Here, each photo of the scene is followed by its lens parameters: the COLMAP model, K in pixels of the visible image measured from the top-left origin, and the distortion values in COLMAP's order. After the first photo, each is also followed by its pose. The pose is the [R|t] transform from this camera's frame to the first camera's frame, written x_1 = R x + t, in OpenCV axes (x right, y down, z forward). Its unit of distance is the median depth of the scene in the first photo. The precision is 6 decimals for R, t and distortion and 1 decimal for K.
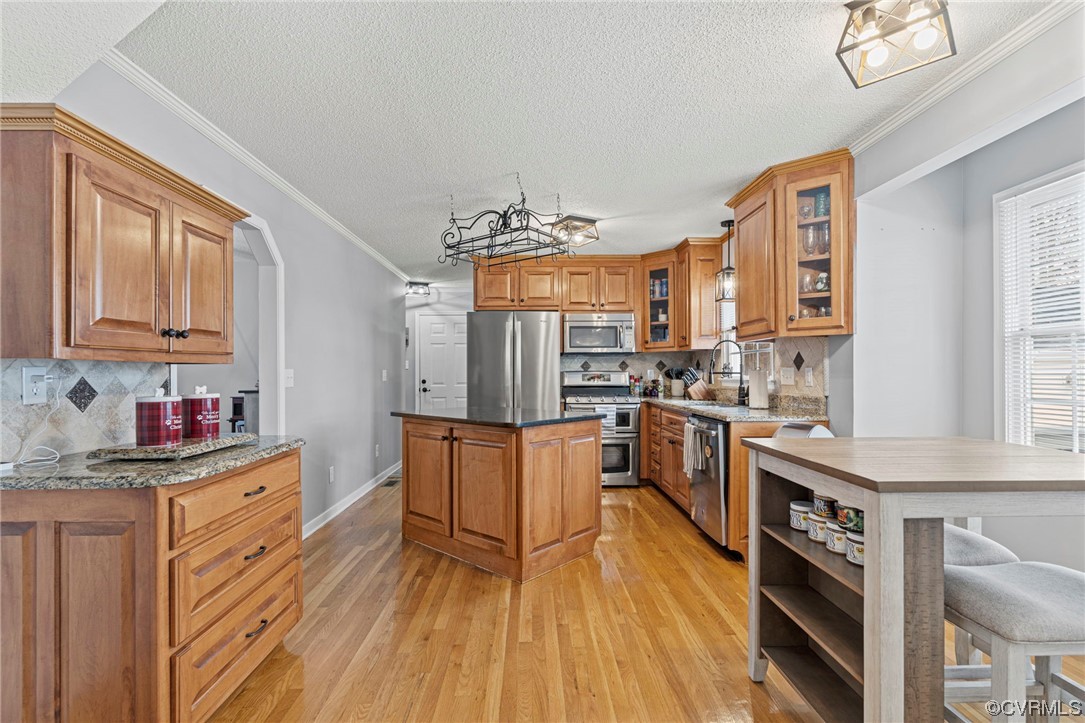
lens RADIAL K [[492.6, 0, 544.0], [0, 492.6, 371.3], [0, 0, 1]] dist [-0.001455, 0.000147]
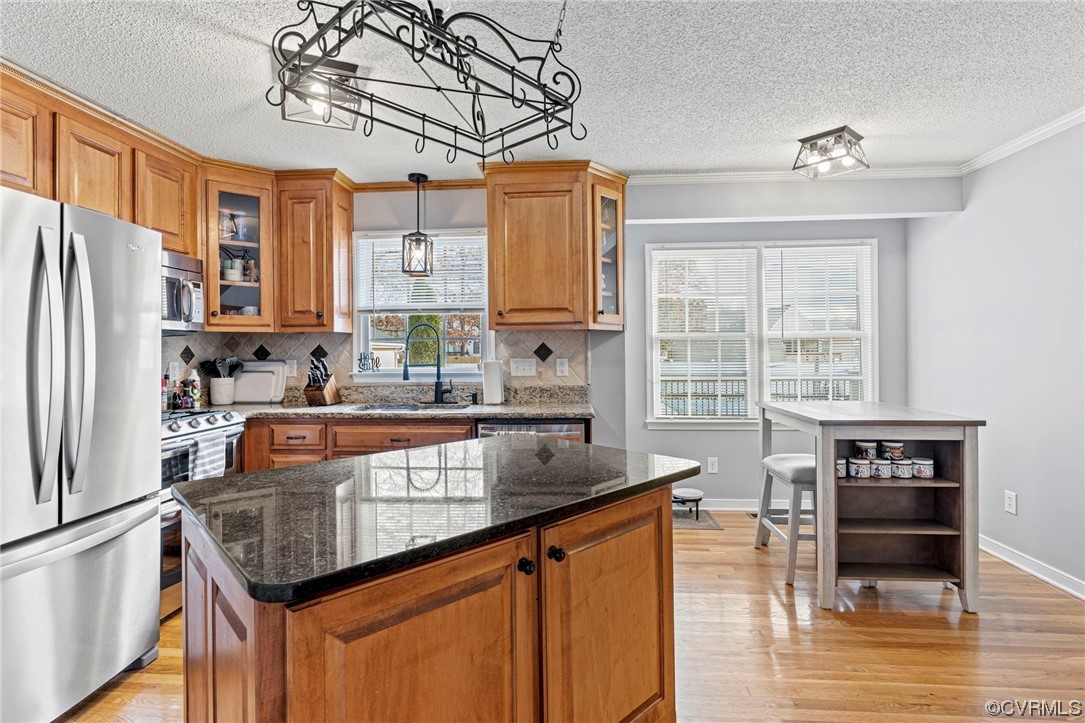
lens RADIAL K [[523.2, 0, 541.3], [0, 523.2, 351.2], [0, 0, 1]] dist [-0.002548, 0.000218]
pose [[0.094493, 0.000521, 0.995525, -0.616973], [0.006175, 0.999980, -0.001110, -0.023913], [-0.995506, 0.006252, 0.094488, 0.994631]]
